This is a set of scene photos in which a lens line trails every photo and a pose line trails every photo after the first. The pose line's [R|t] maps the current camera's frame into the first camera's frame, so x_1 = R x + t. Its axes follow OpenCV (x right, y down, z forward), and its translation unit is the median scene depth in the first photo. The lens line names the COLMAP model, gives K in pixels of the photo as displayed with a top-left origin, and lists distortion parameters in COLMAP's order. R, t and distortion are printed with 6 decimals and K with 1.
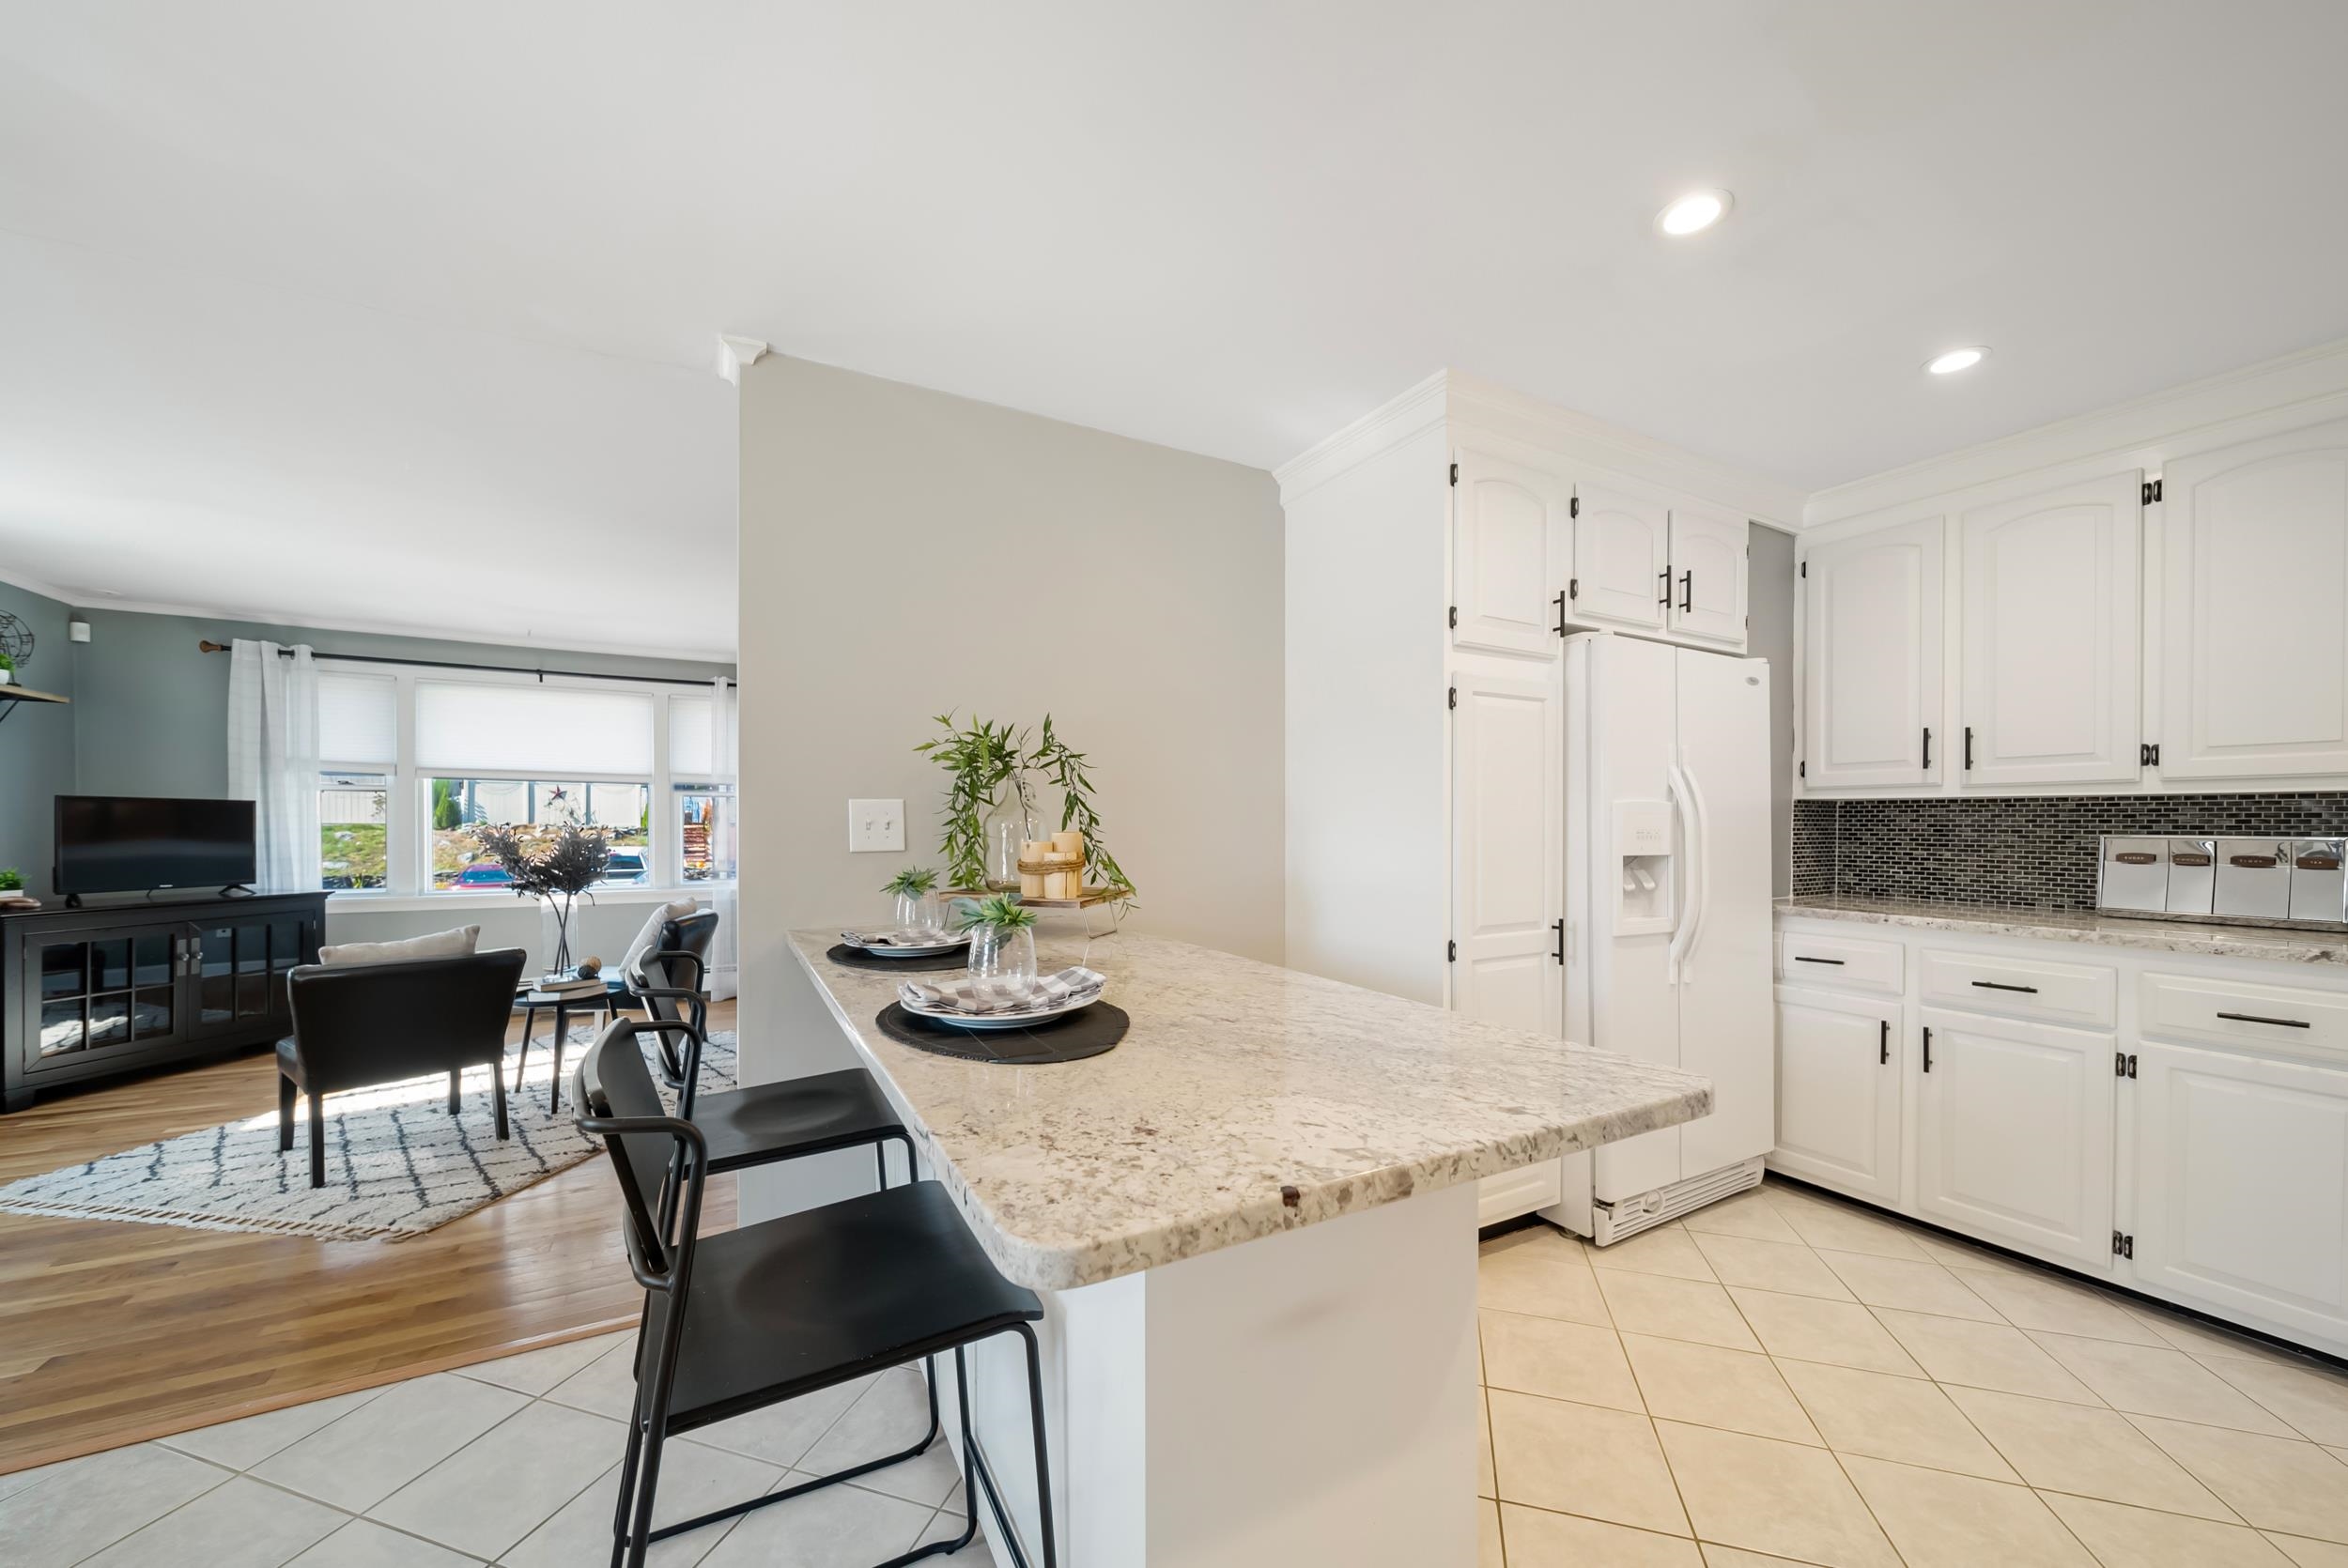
lens RADIAL K [[837.8, 0, 1168.4], [0, 837.8, 841.5], [0, 0, 1]] dist [-0.001115, -0.000722]
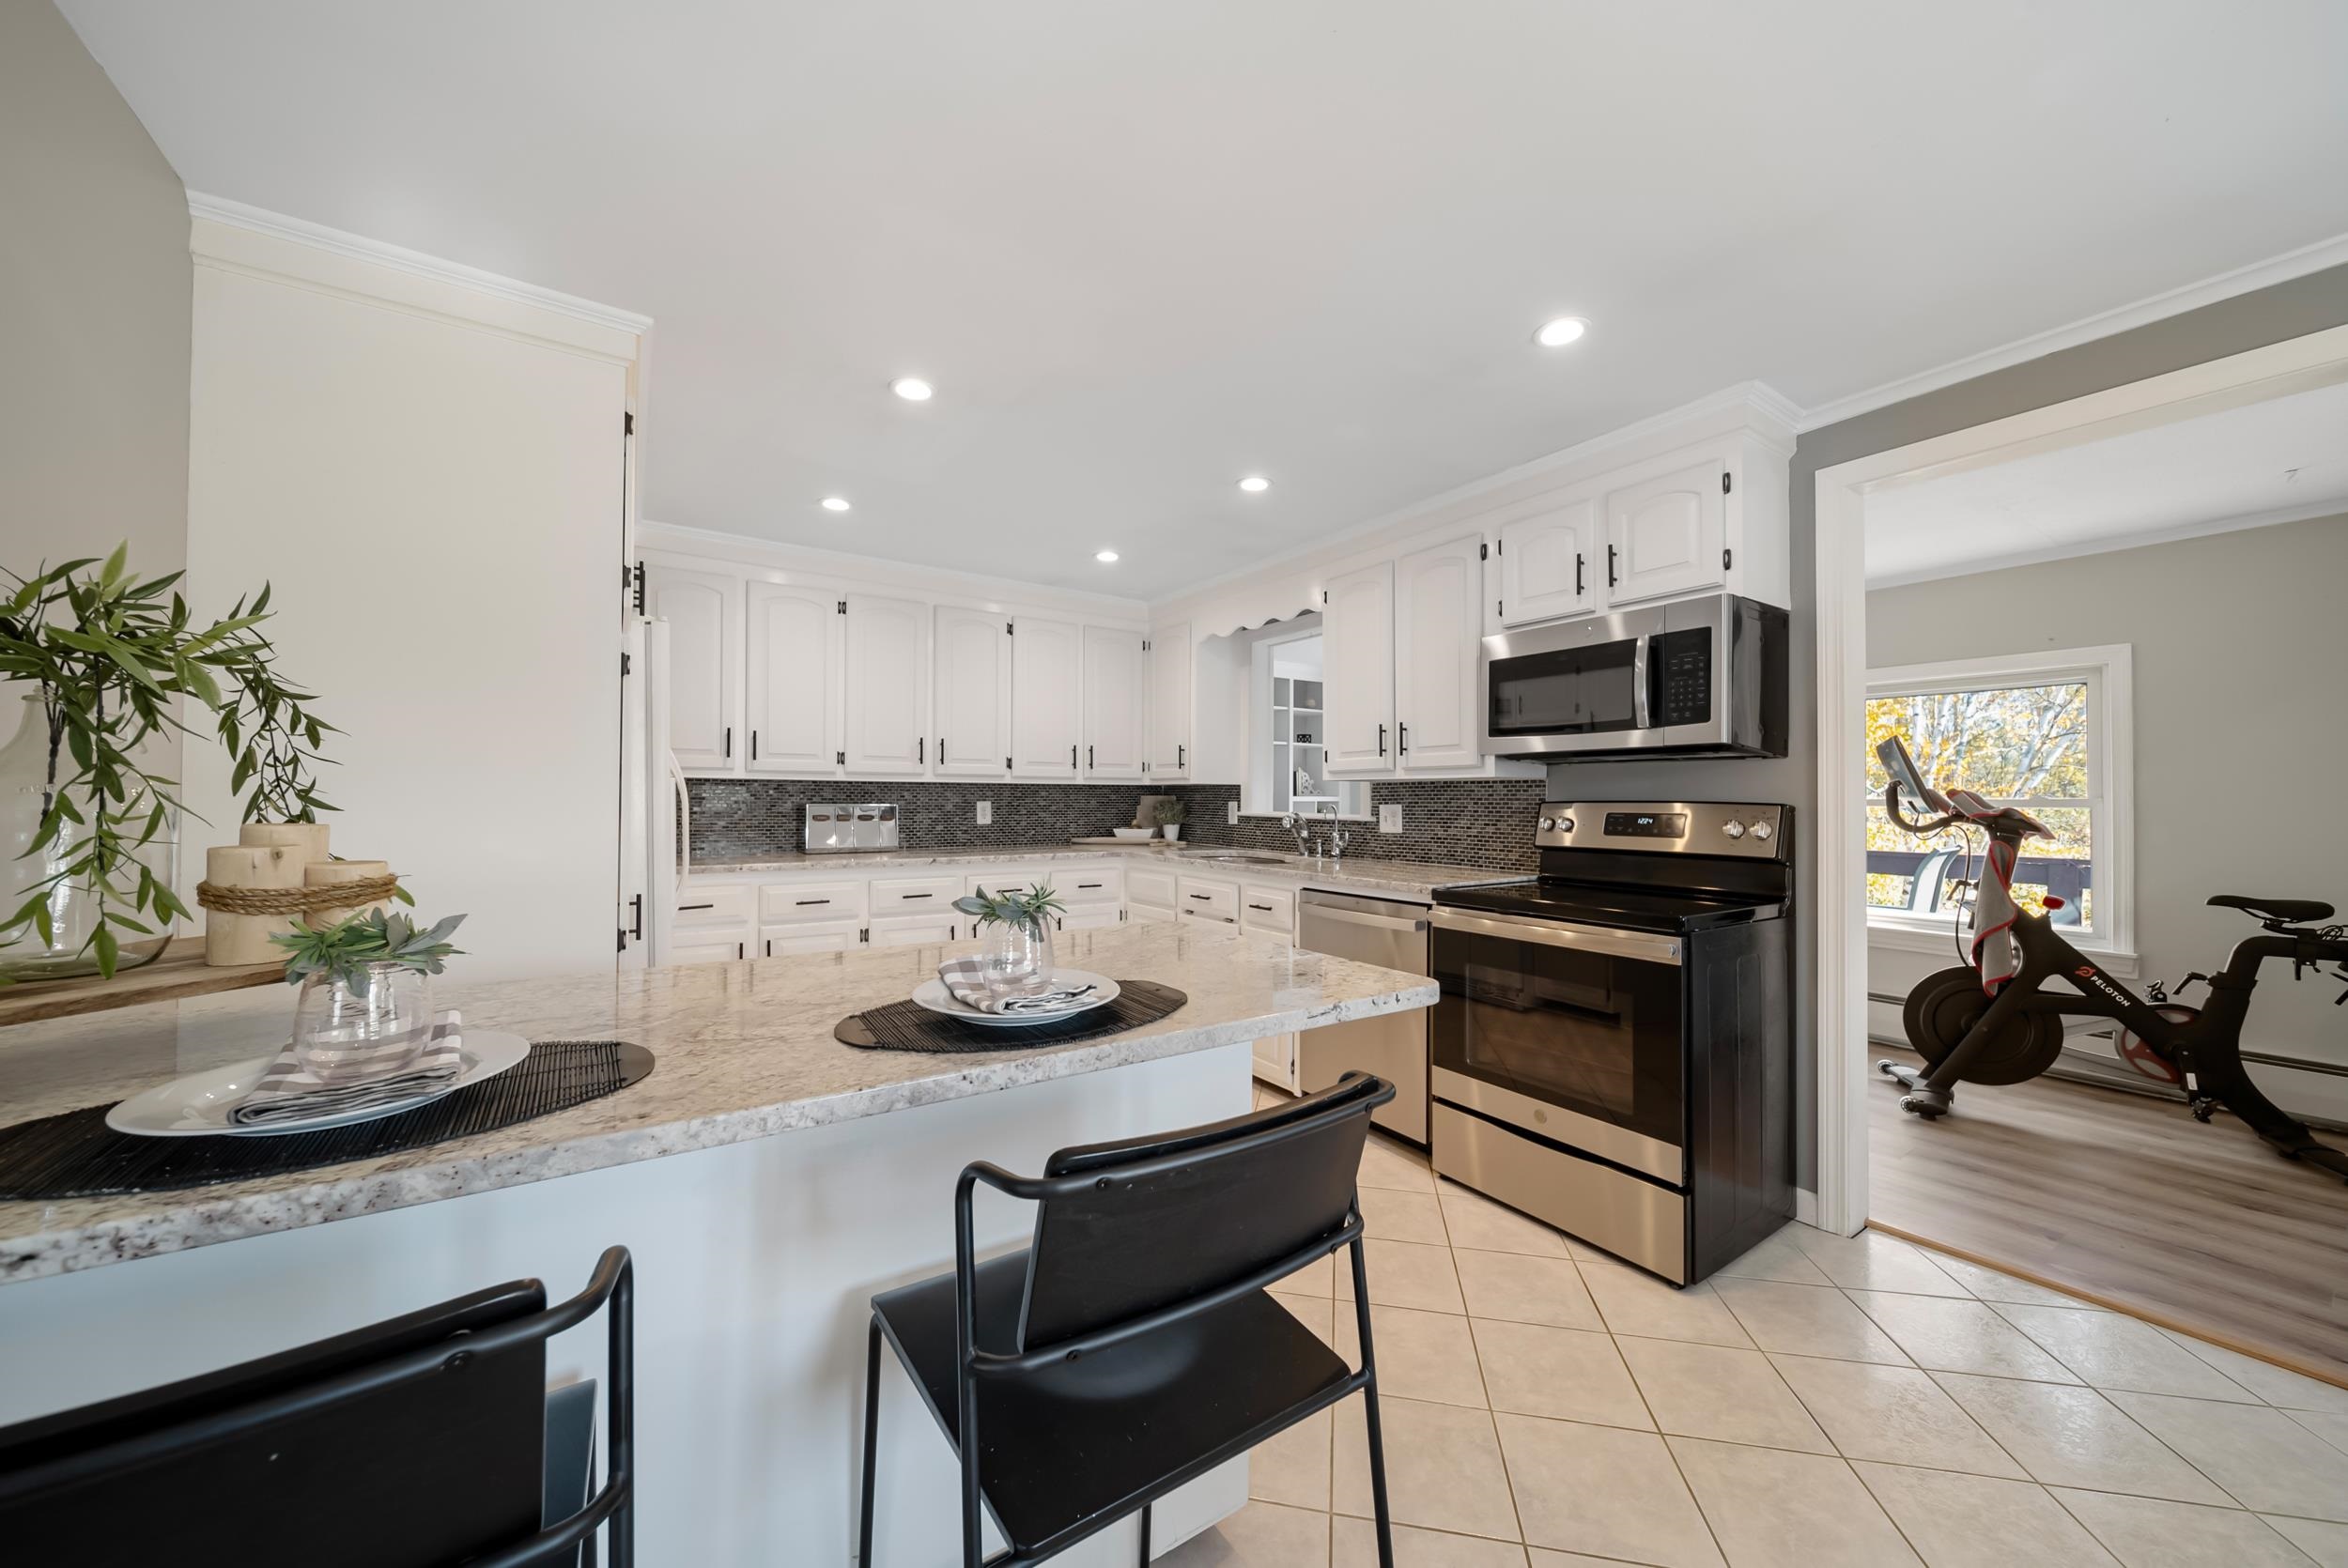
lens RADIAL K [[837.8, 0, 1169.5], [0, 837.8, 786.4], [0, 0, 1]] dist [-0.001115, -0.000722]
pose [[-0.088708, 0.009954, 0.996008, -0.382098], [0.016655, 0.999825, -0.008509, -0.011272], [-0.995918, 0.015834, -0.088858, 0.294194]]
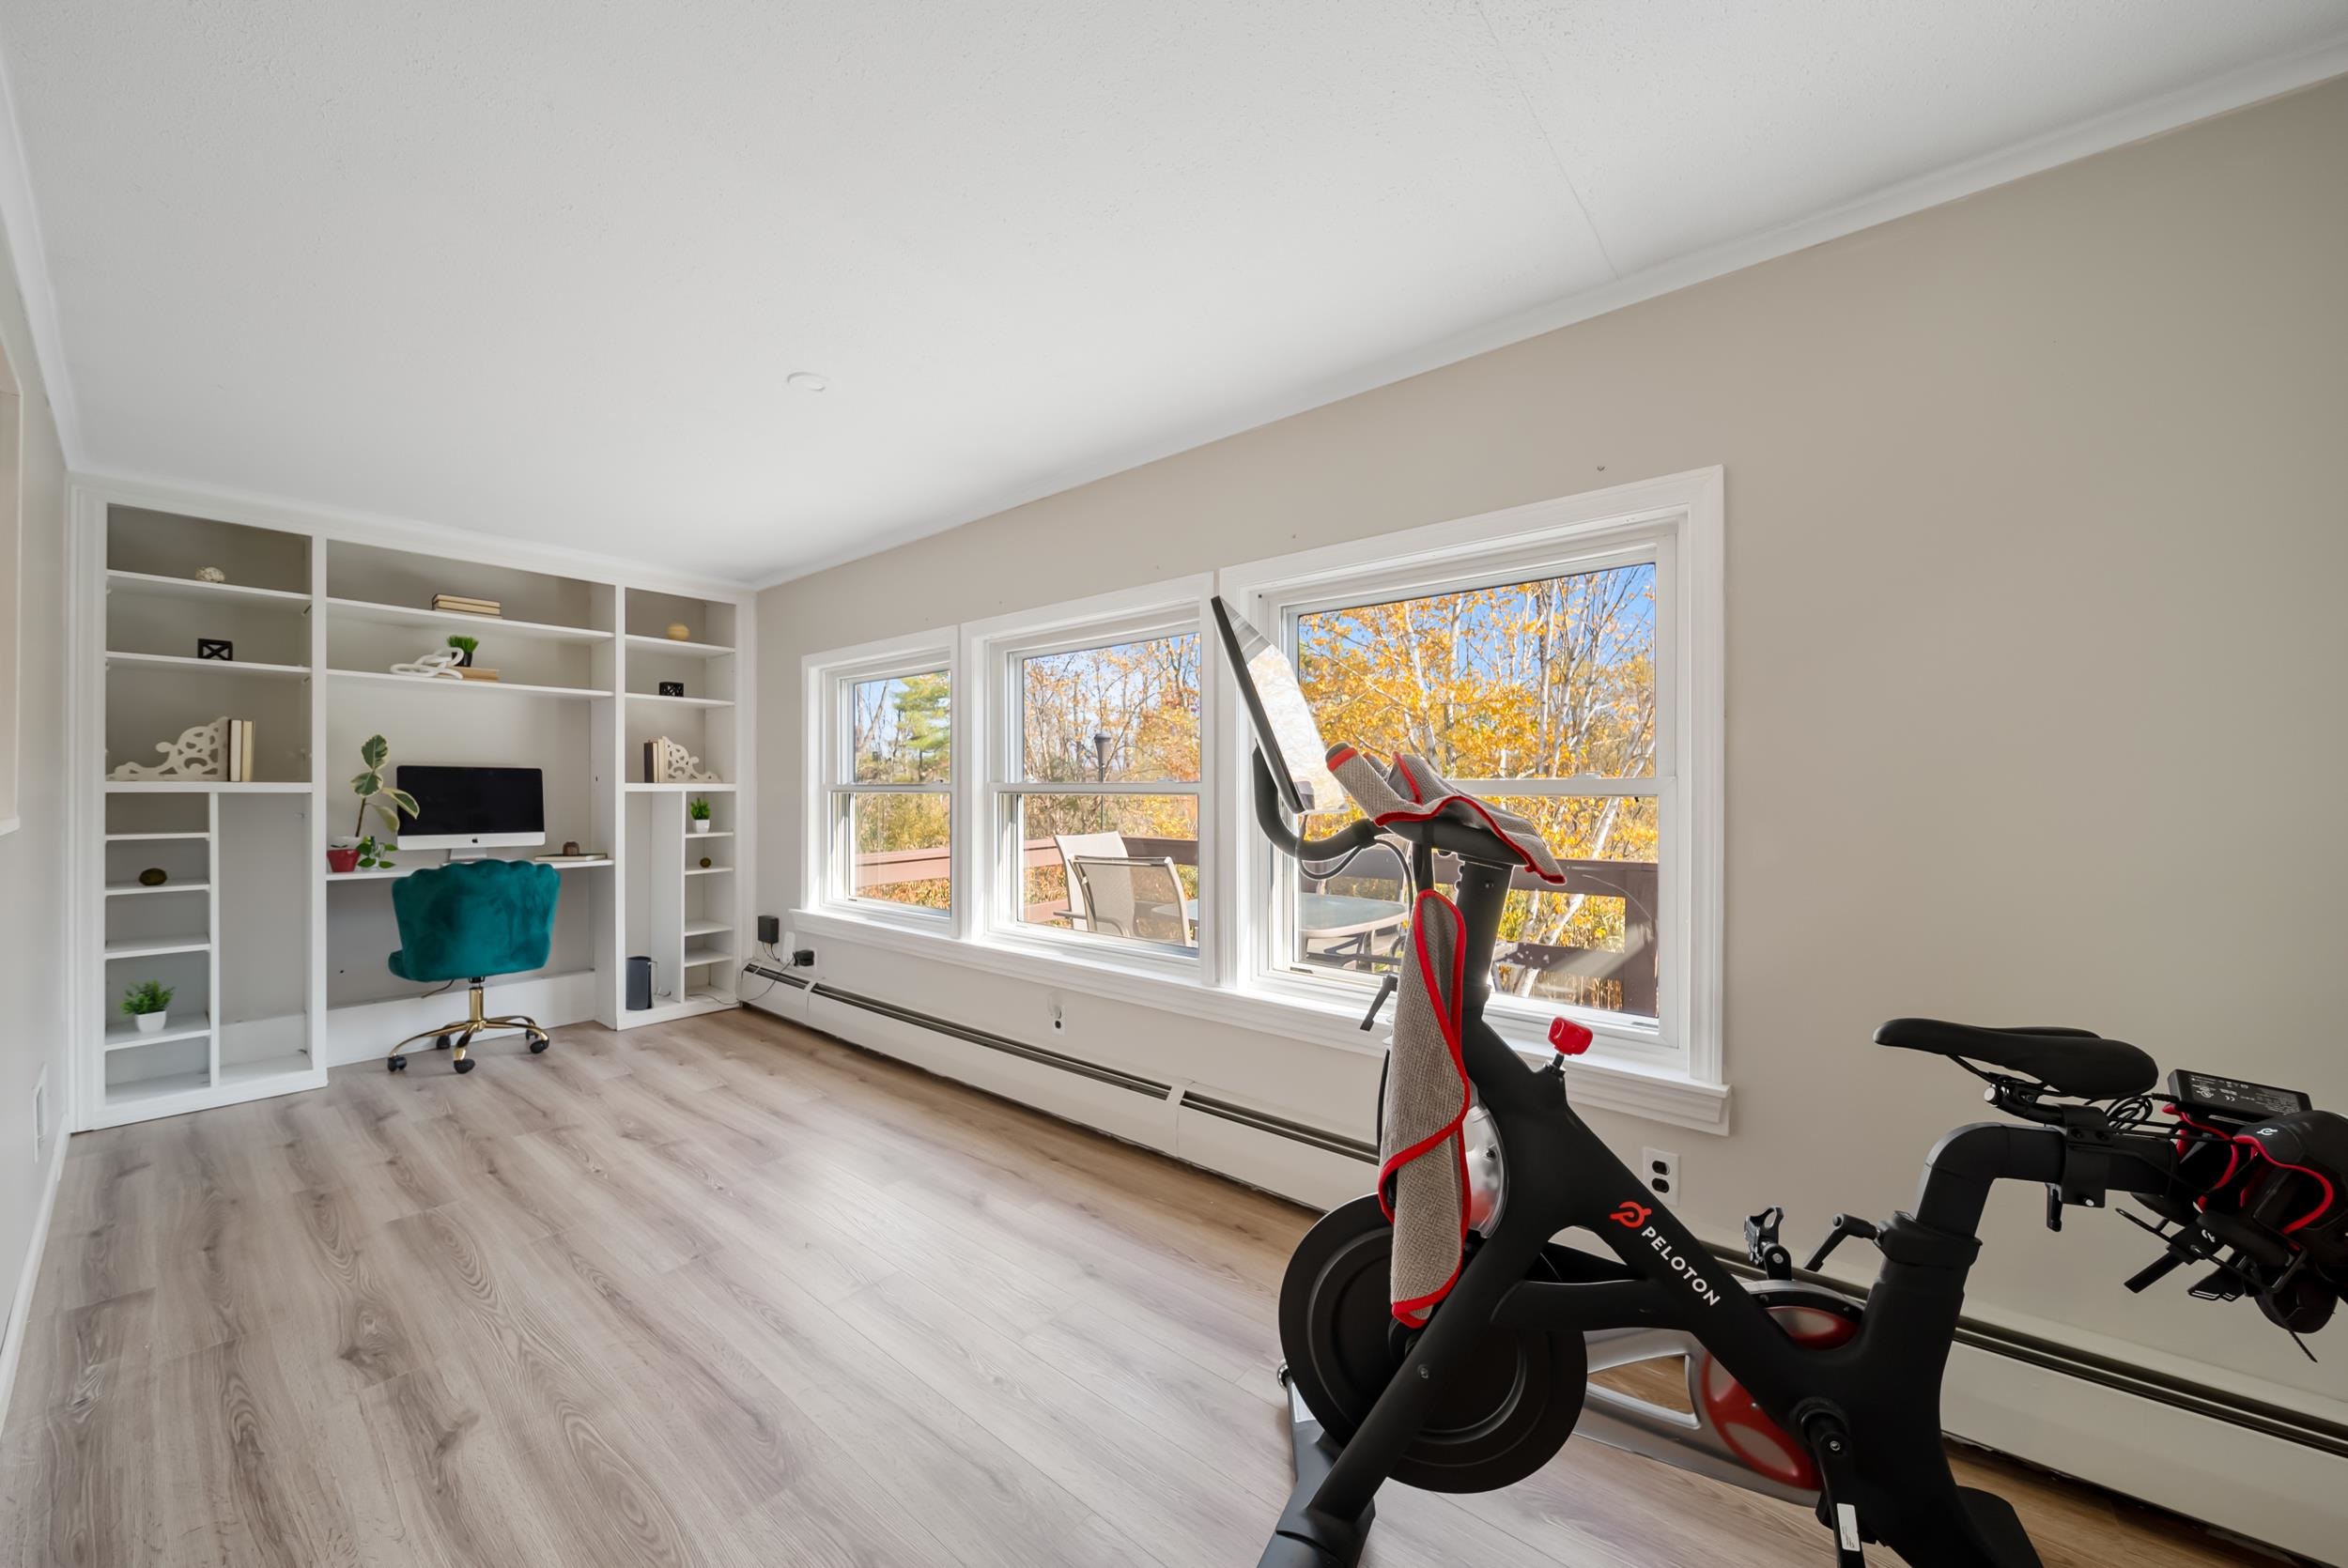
lens RADIAL K [[837.8, 0, 1183.7], [0, 837.8, 790.8], [0, 0, 1]] dist [-0.001115, -0.000722]
pose [[-0.377909, -0.003964, 0.925834, 0.148830], [0.020020, 0.999722, 0.012452, 0.010003], [-0.925626, 0.023242, -0.377724, -0.426695]]
